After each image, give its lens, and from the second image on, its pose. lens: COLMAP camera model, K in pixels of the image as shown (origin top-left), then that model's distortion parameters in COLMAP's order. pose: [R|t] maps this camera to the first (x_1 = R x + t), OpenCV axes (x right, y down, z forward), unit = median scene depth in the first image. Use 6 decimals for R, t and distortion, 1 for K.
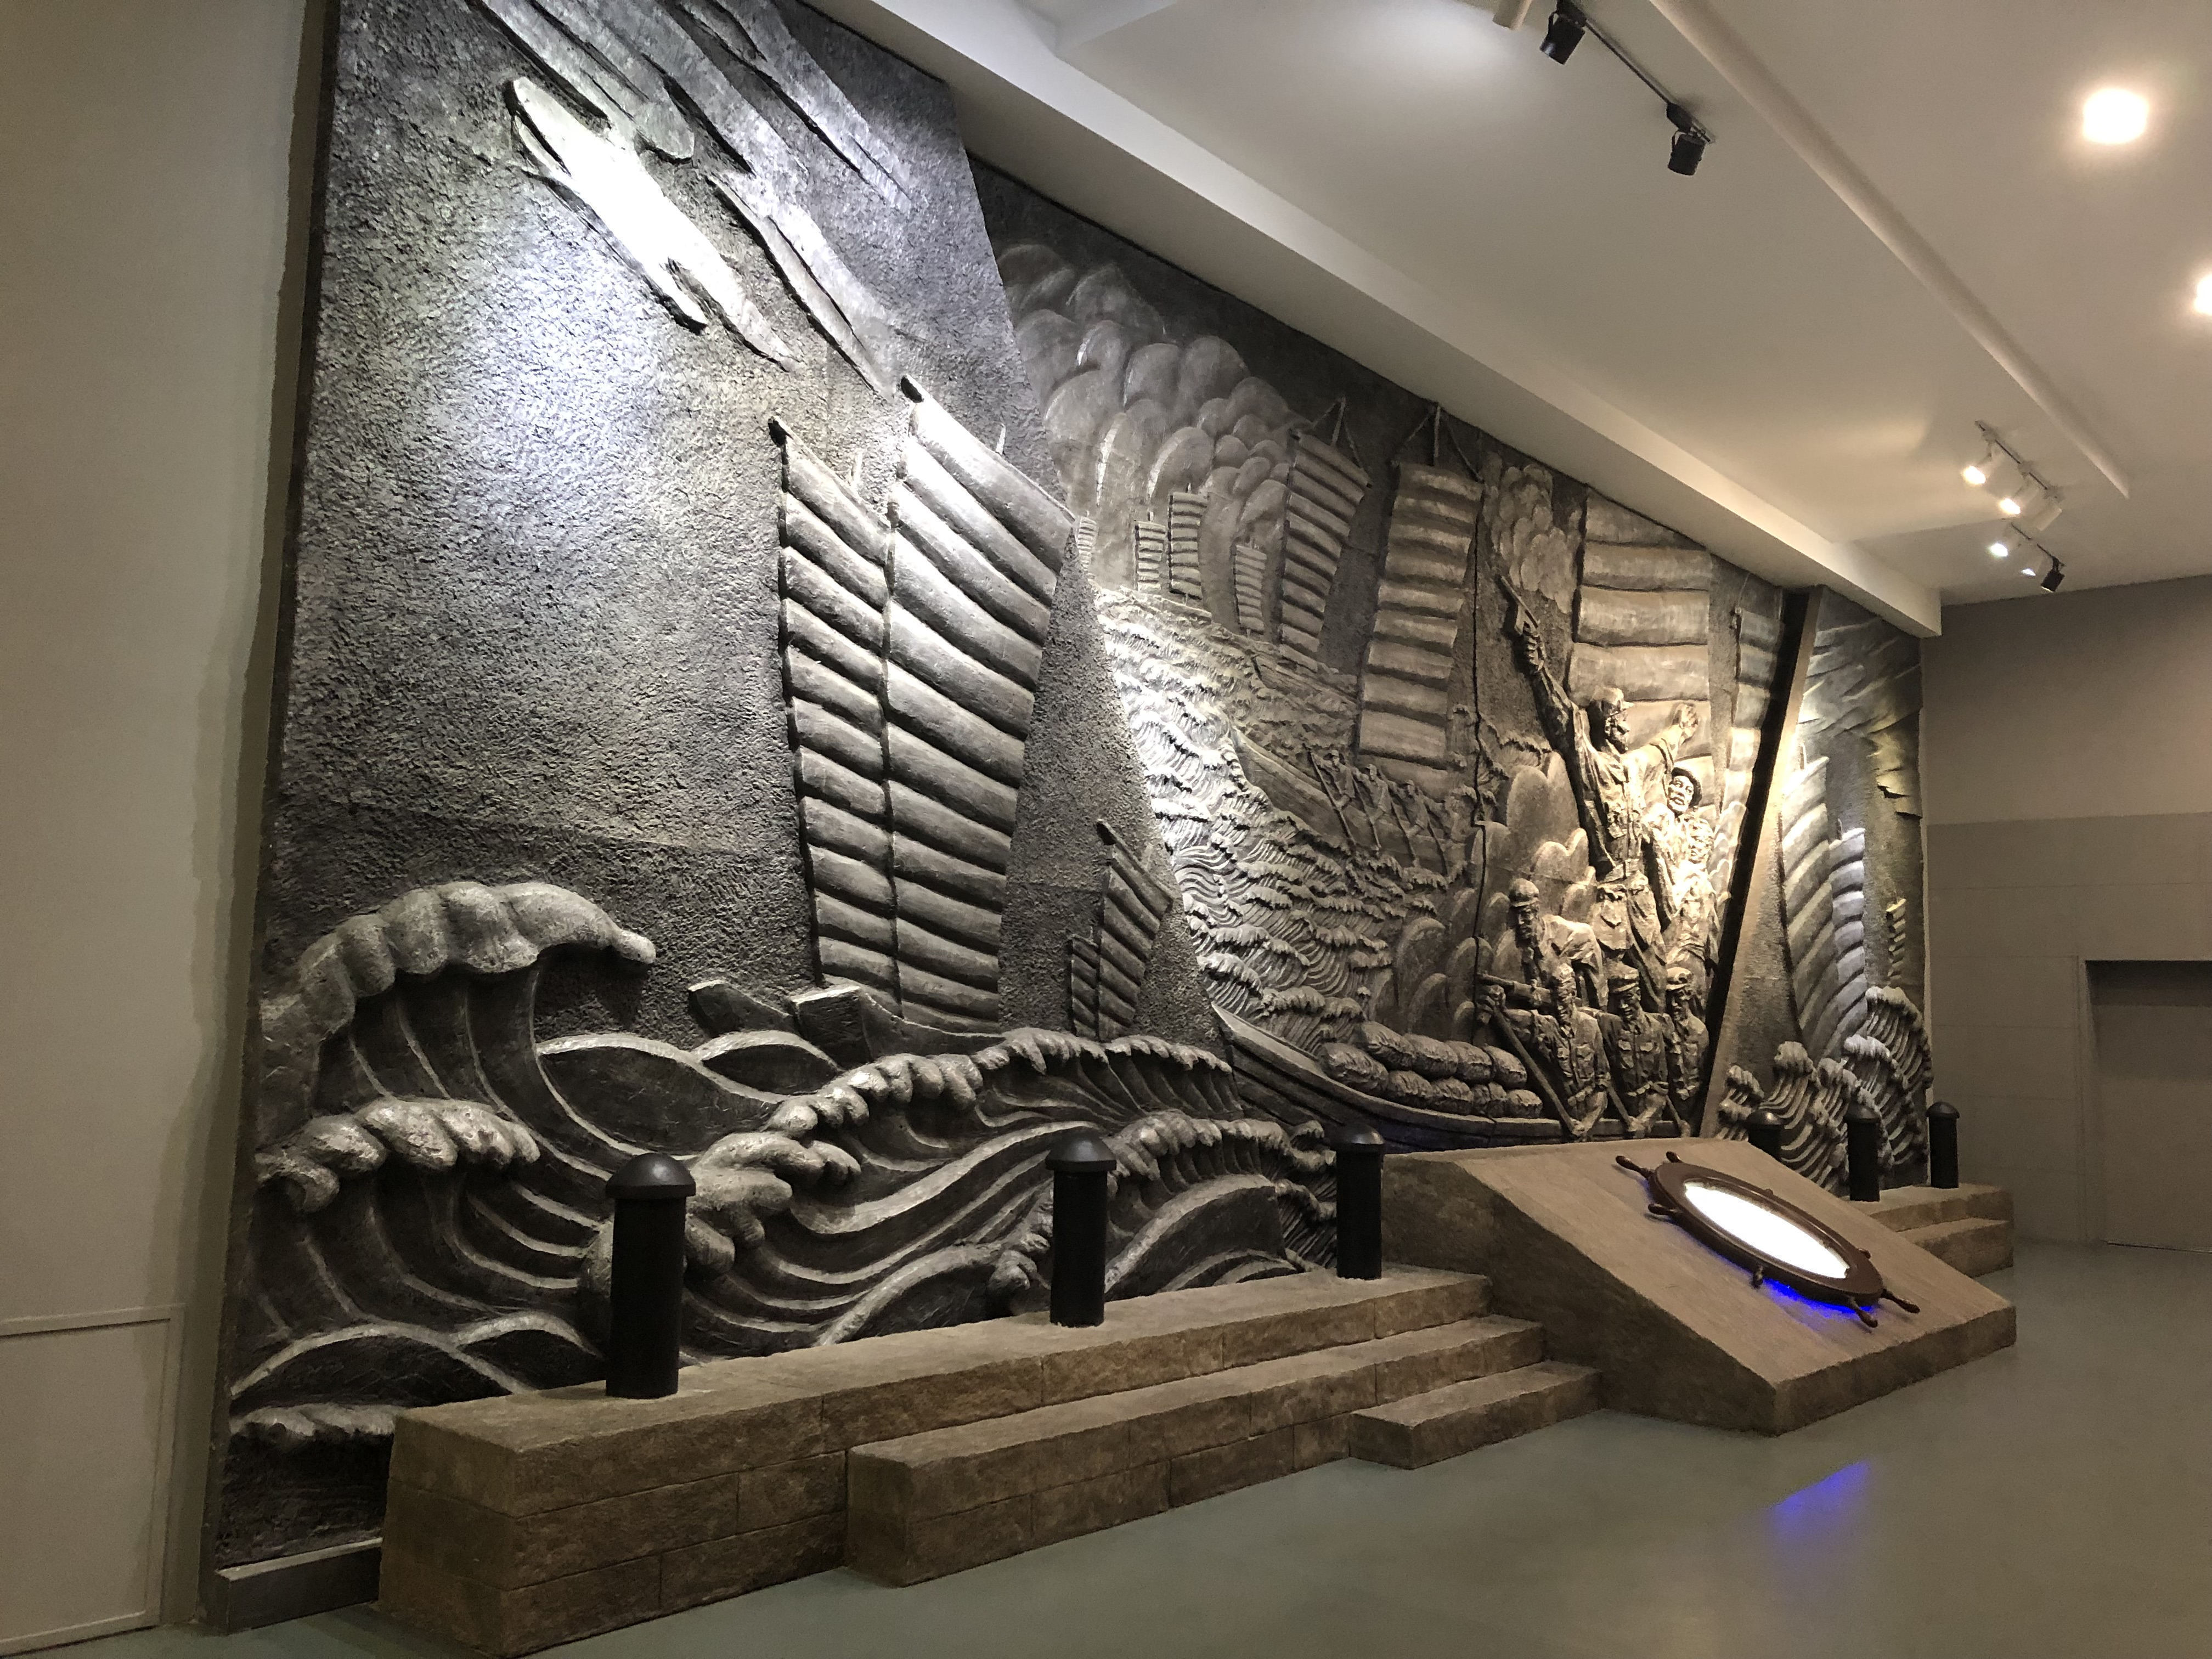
lens RADIAL K [[1800.1, 0, 1106.0], [0, 1800.1, 829.5], [0, 0, 1]] dist [0.054391, -0.064433]
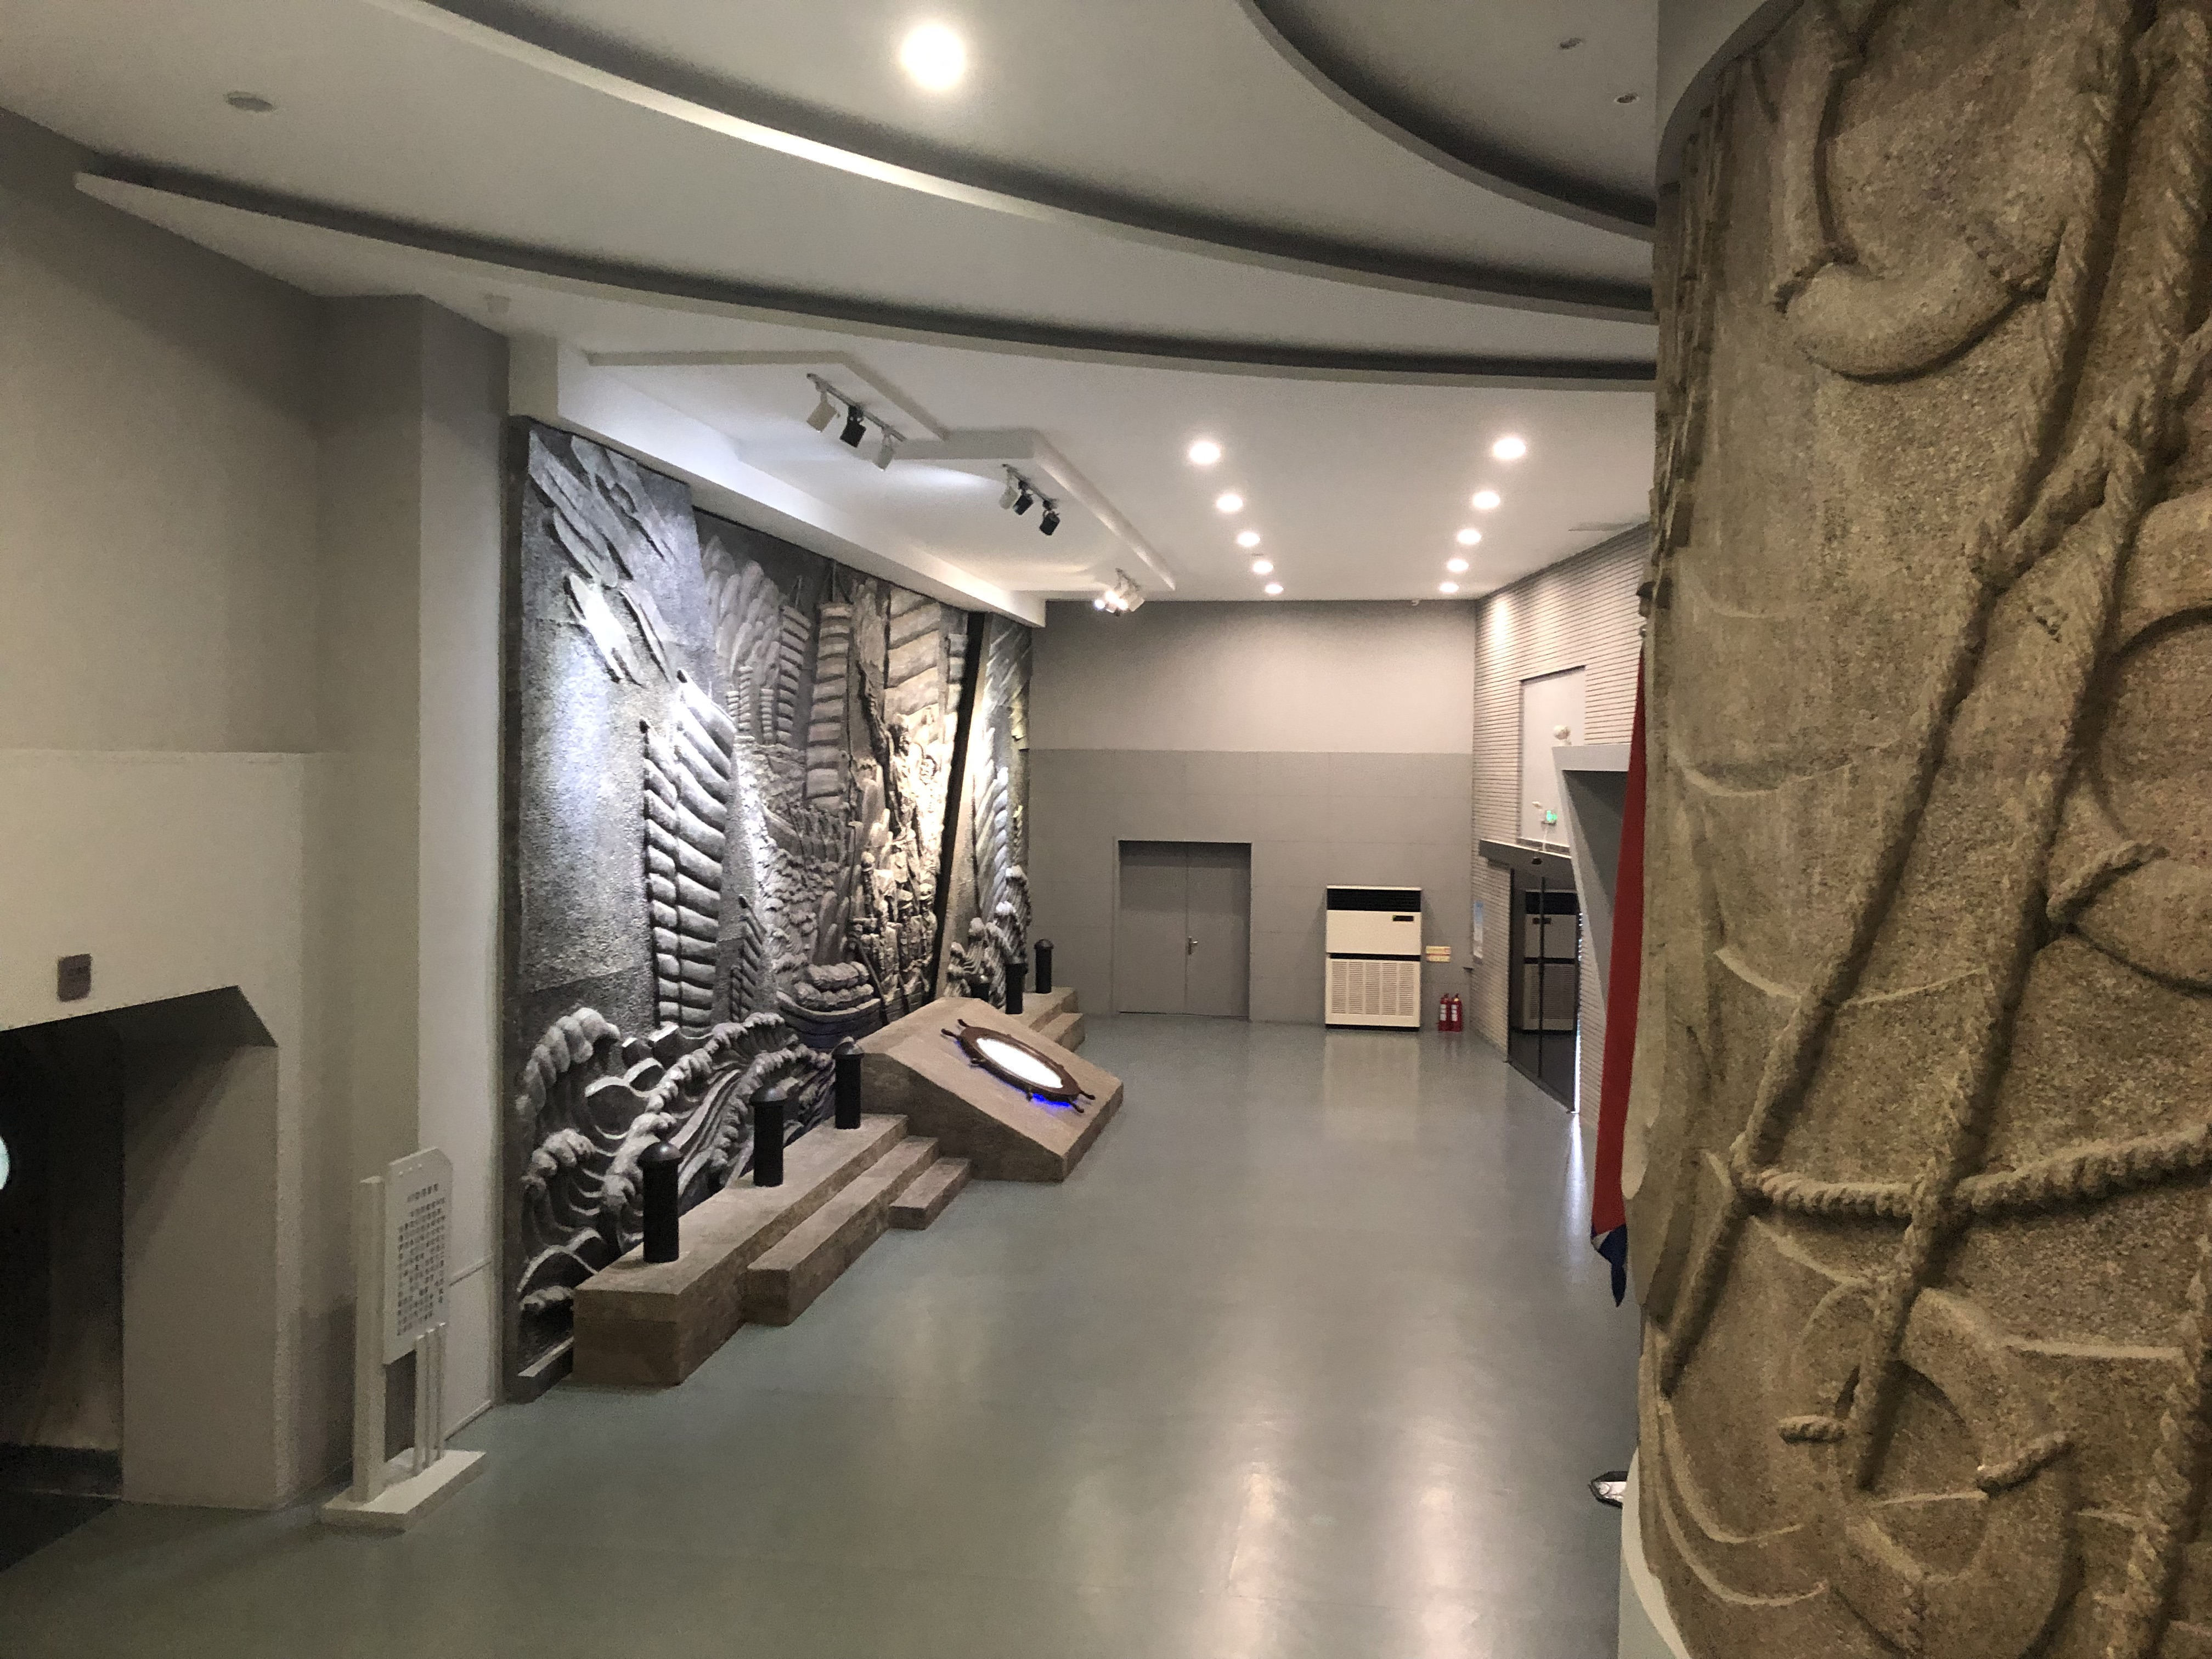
lens RADIAL K [[1800.1, 0, 1106.0], [0, 1800.1, 829.5], [0, 0, 1]] dist [0.054391, -0.064433]
pose [[0.843793, -0.040666, 0.535126, -0.524265], [-0.043404, 0.988687, 0.143573, -0.274951], [-0.534911, -0.144373, 0.832482, -0.506145]]
